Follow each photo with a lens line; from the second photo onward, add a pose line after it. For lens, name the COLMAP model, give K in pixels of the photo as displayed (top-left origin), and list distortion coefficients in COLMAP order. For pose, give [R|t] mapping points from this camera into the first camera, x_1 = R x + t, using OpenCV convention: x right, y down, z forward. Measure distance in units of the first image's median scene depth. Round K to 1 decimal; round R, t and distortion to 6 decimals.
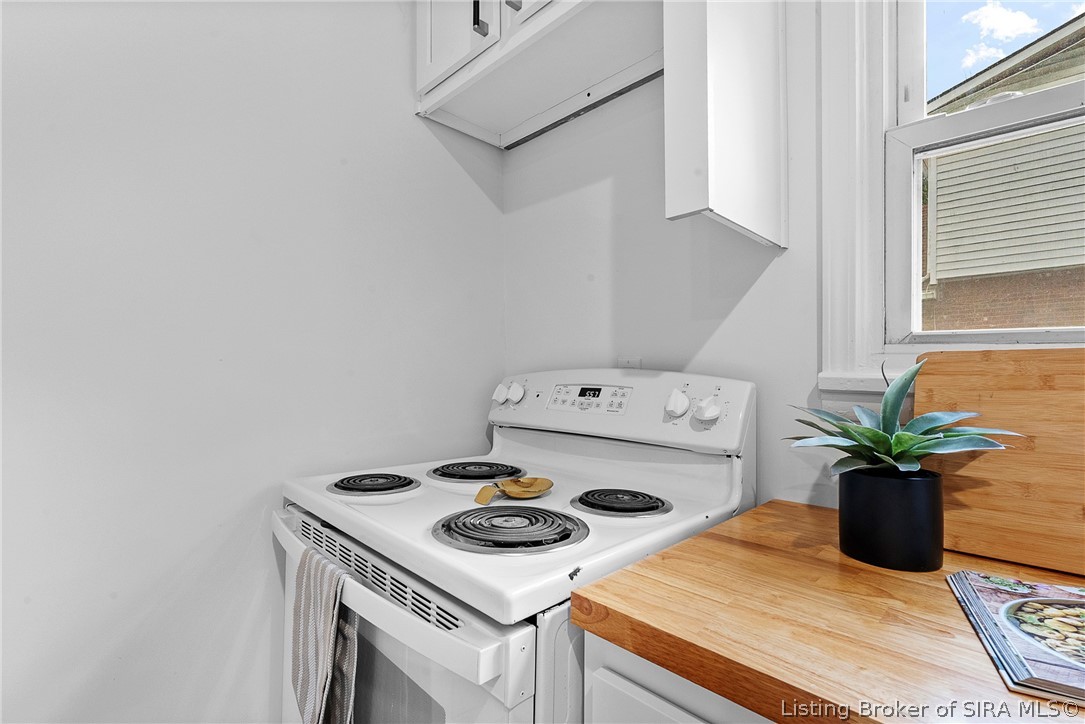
lens RADIAL K [[493.5, 0, 546.1], [0, 493.5, 357.1], [0, 0, 1]] dist [-0.001494, -0.000272]
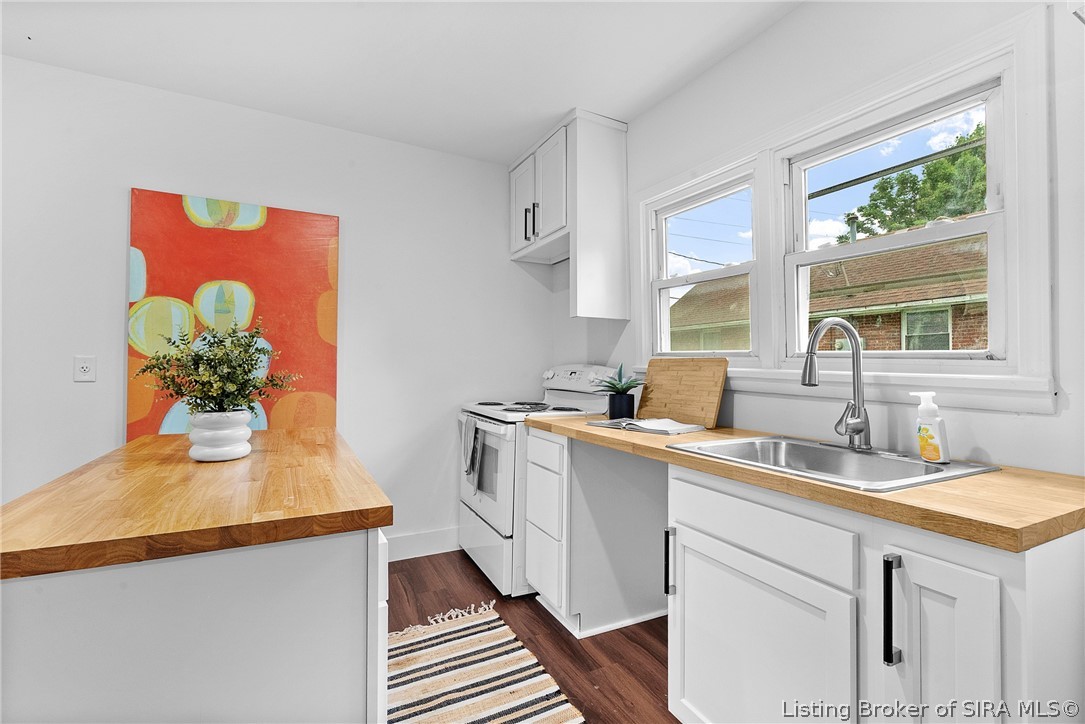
lens RADIAL K [[480.8, 0, 542.5], [0, 480.8, 362.0], [0, 0, 1]] dist [0.000306, -0.000077]
pose [[0.948196, 0.014374, -0.317361, 0.763458], [-0.012588, 0.999891, 0.007679, -0.003358], [0.317436, -0.003286, 0.948274, -1.436524]]
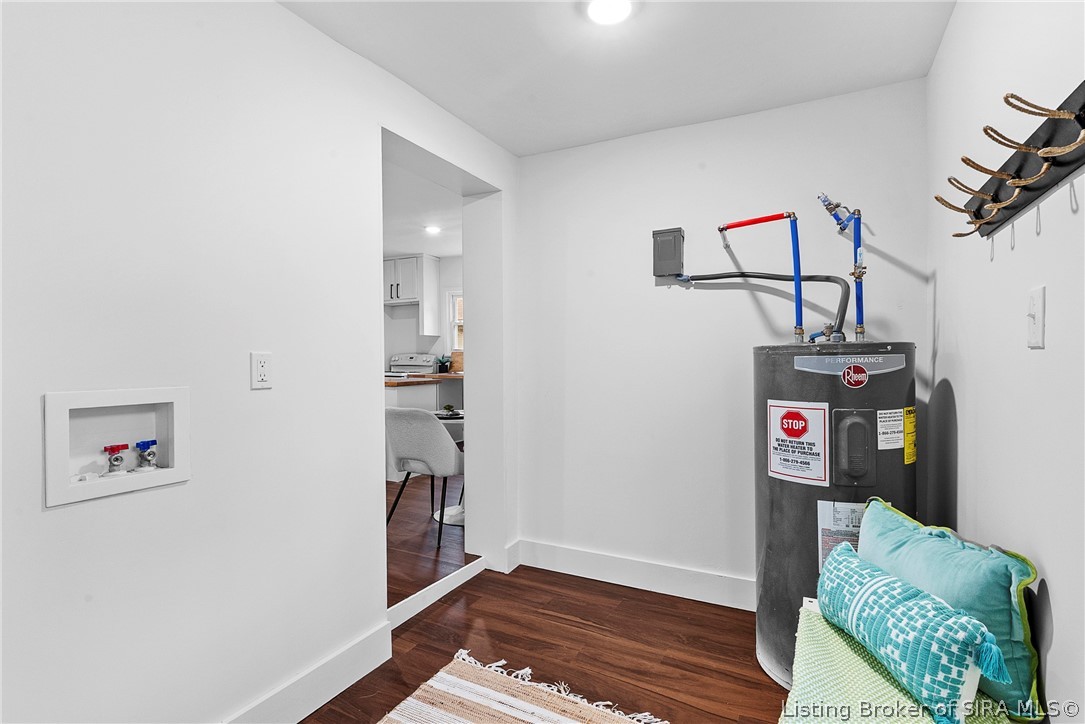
lens RADIAL K [[512.2, 0, 544.8], [0, 512.2, 359.0], [0, 0, 1]] dist [-0.000806, -0.000032]
pose [[0.952556, 0.008690, 0.304241, -0.260089], [-0.011844, 0.999894, 0.008521, 0.016017], [-0.304134, -0.011720, 0.952557, -5.411456]]
